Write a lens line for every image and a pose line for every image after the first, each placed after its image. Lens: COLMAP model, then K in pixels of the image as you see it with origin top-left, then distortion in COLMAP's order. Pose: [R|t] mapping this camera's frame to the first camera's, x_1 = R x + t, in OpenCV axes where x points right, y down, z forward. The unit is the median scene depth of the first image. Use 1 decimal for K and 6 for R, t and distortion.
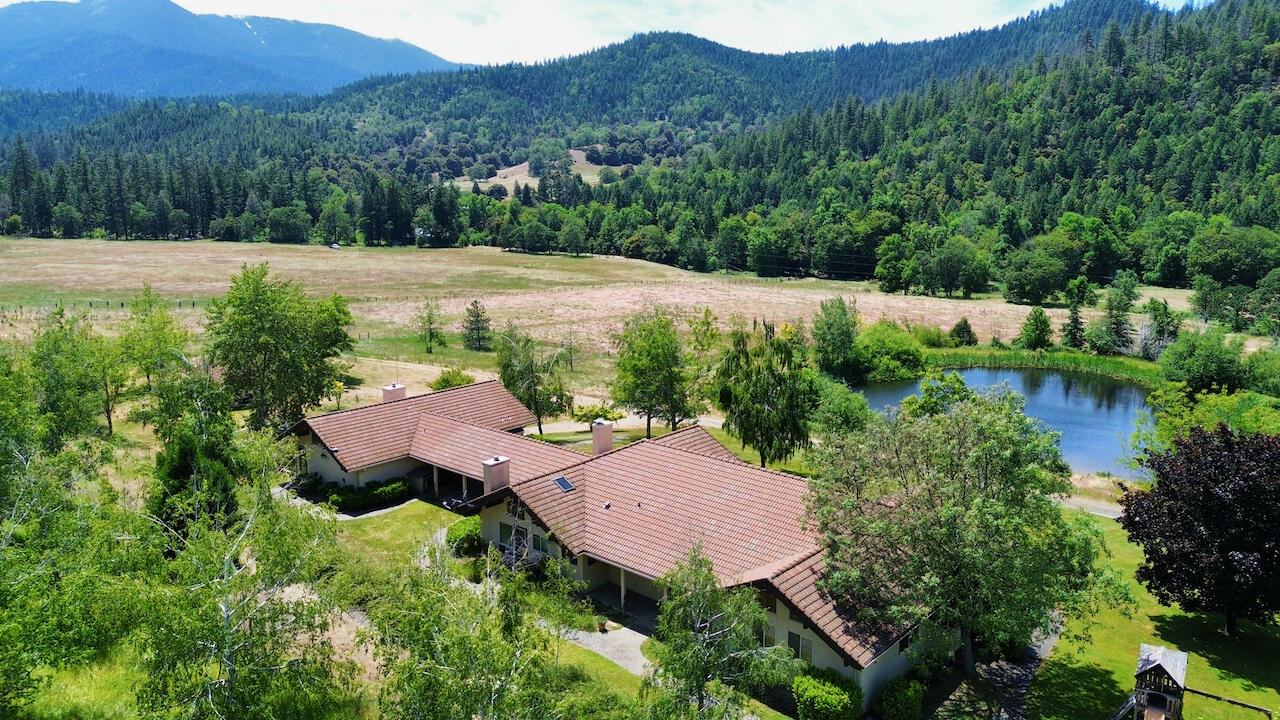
lens RADIAL K [[899.9, 0, 642.6], [0, 899.9, 361.7], [0, 0, 1]] dist [0.068031, -0.067356]
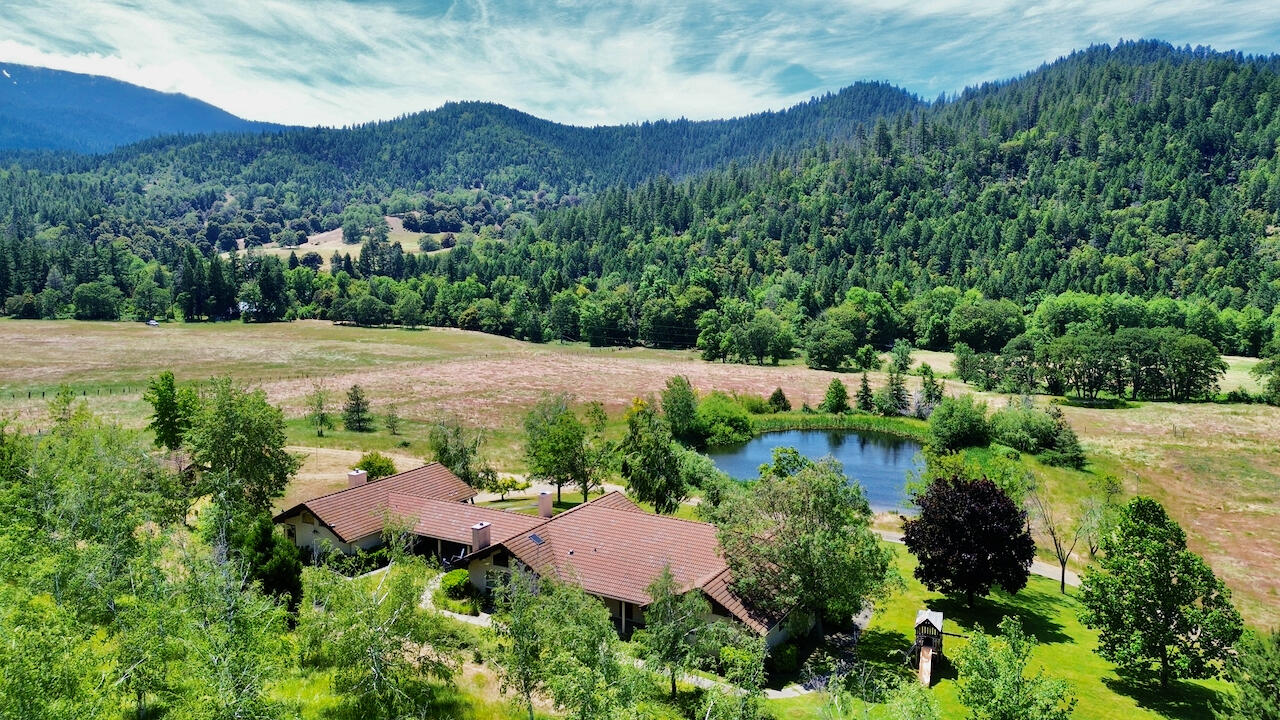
lens RADIAL K [[899.9, 0, 641.6], [0, 899.9, 361.3], [0, 0, 1]] dist [0.068031, -0.067356]
pose [[0.979267, -0.021514, 0.201428, -0.023162], [0.035189, 0.997293, -0.064557, -0.004777], [-0.199494, 0.070306, 0.977374, -0.046961]]
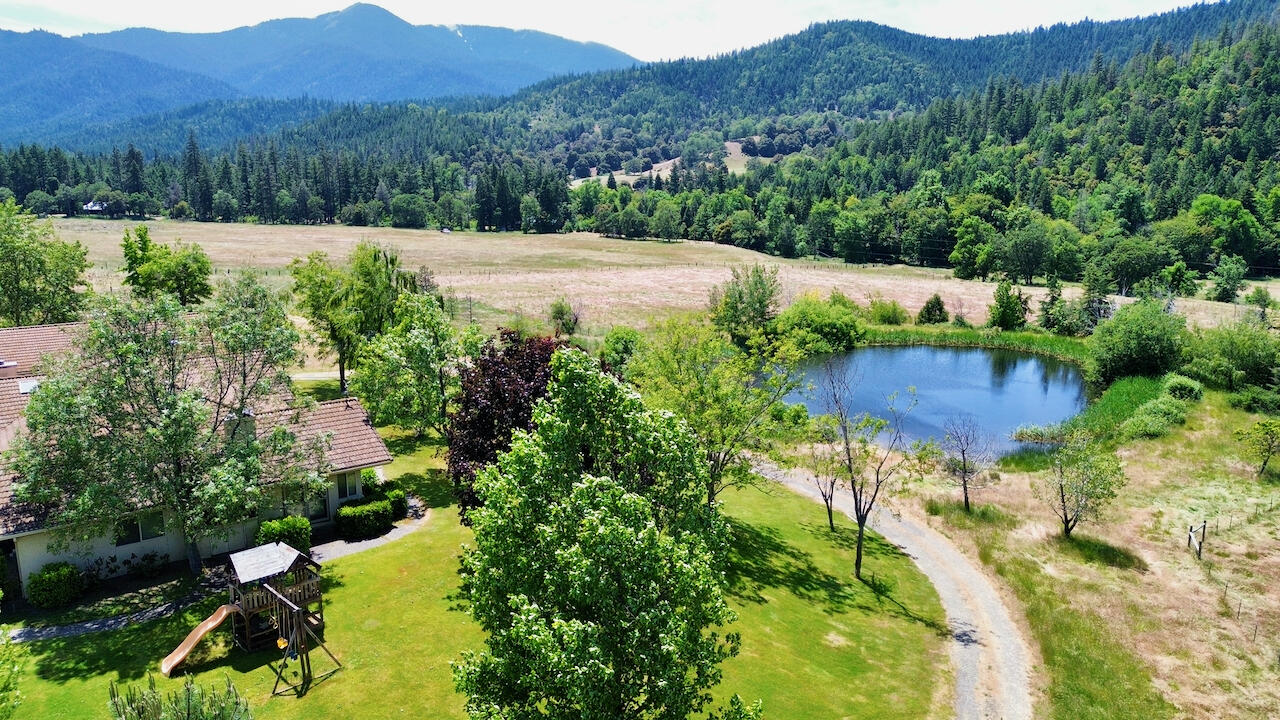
lens RADIAL K [[899.9, 0, 641.6], [0, 899.9, 362.4], [0, 0, 1]] dist [0.068031, -0.067356]
pose [[0.978916, 0.035341, -0.201183, 0.092832], [-0.034462, 0.999375, 0.007873, 0.008861], [0.201336, -0.000774, 0.979522, 0.013704]]
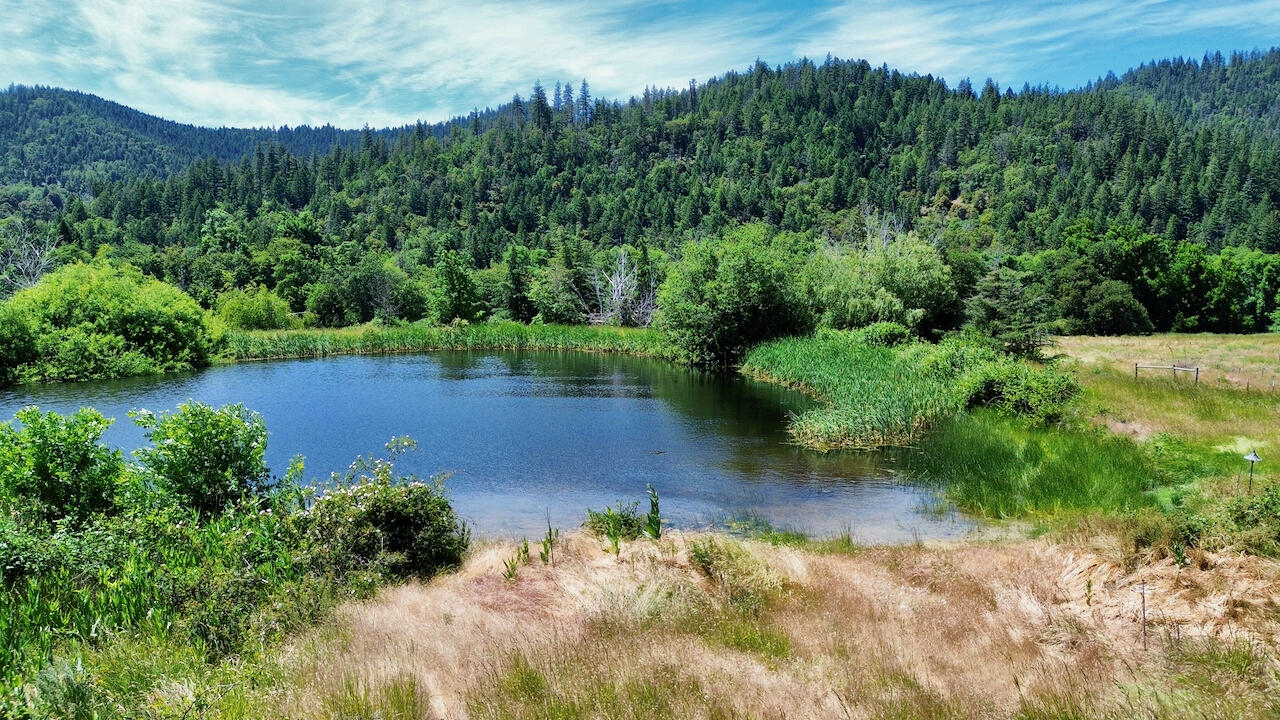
lens RADIAL K [[899.9, 0, 644.7], [0, 899.9, 360.1], [0, 0, 1]] dist [0.068031, -0.067356]
pose [[0.844358, -0.047605, 0.533660, 0.083147], [0.104645, 0.991515, -0.077123, 0.021153], [-0.525460, 0.120964, 0.842175, 0.168716]]
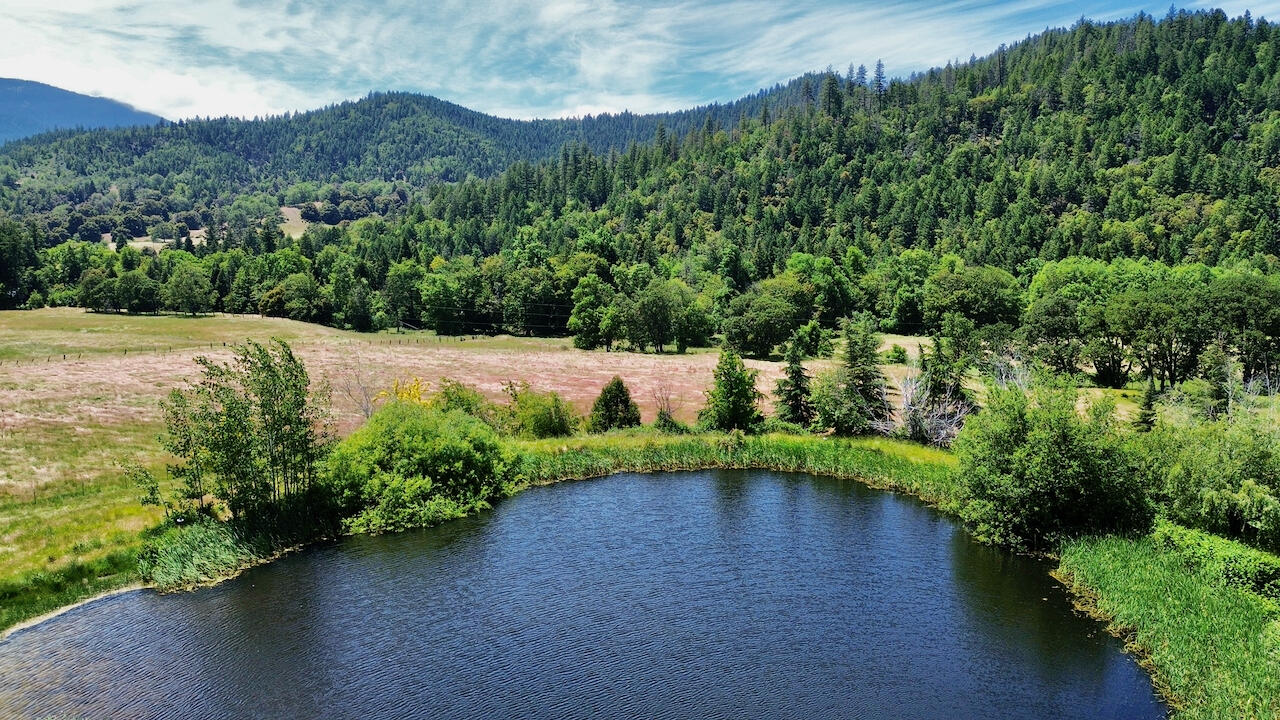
lens RADIAL K [[899.9, 0, 644.3], [0, 899.9, 363.2], [0, 0, 1]] dist [0.068031, -0.067356]
pose [[0.967771, -0.035732, 0.249284, 0.087191], [0.054472, 0.996150, -0.068684, -0.006761], [-0.245870, 0.080049, 0.965992, 0.171702]]
